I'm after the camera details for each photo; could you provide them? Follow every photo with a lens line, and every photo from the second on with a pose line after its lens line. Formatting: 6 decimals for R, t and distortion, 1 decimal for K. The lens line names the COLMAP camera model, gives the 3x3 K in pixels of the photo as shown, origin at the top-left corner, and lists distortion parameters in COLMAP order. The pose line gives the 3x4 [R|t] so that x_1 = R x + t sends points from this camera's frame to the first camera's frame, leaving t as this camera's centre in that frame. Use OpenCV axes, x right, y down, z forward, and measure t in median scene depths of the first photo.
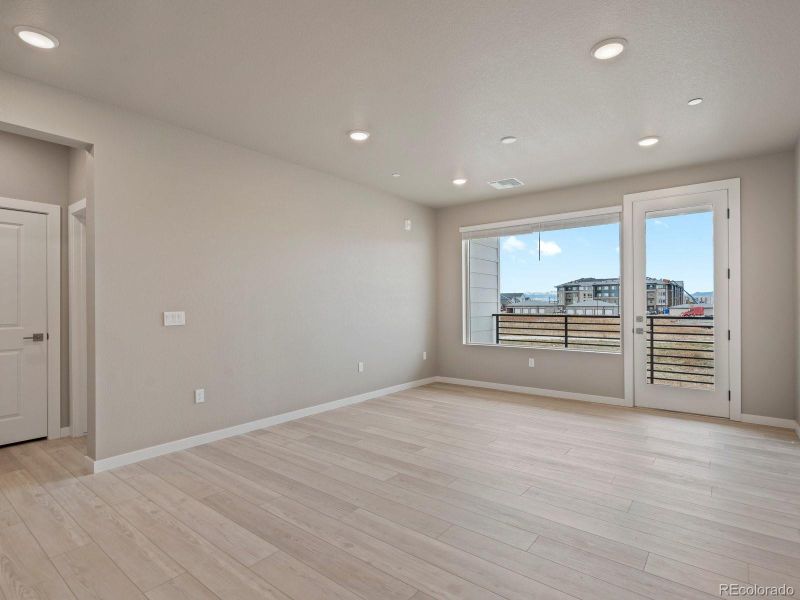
lens RADIAL K [[411.7, 0, 379.2], [0, 411.7, 305.8], [0, 0, 1]] dist [-0.000984, -0.000622]
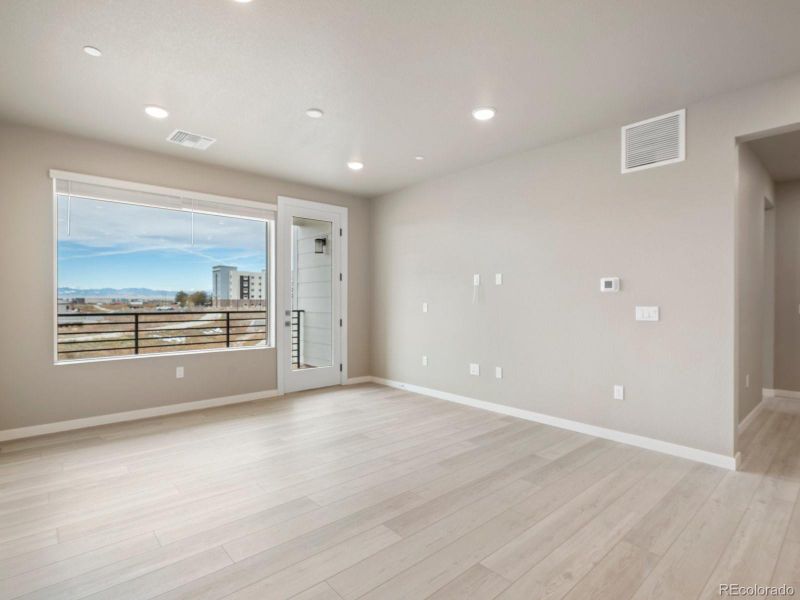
lens RADIAL K [[411.7, 0, 425.9], [0, 411.7, 299.8], [0, 0, 1]] dist [-0.000984, -0.000622]
pose [[0.139774, 0.004419, 0.990174, -0.393045], [0.001870, 0.999987, -0.004726, 0.003390], [-0.990182, 0.002512, 0.139764, 0.475314]]
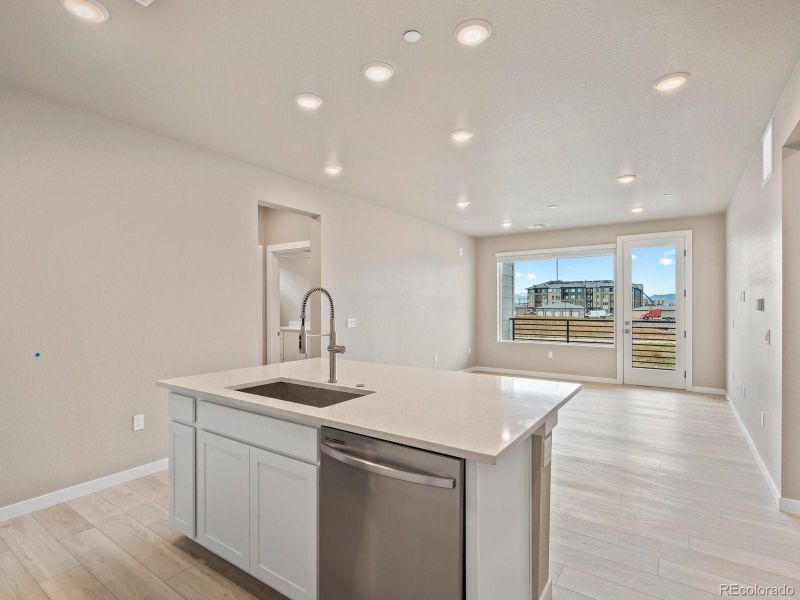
lens RADIAL K [[411.7, 0, 399.1], [0, 411.7, 306.4], [0, 0, 1]] dist [-0.000984, -0.000622]
pose [[0.995029, 0.005383, 0.099437, -0.298193], [-0.005154, 0.999983, -0.002566, -0.017802], [-0.099449, 0.002041, 0.995041, -0.345091]]
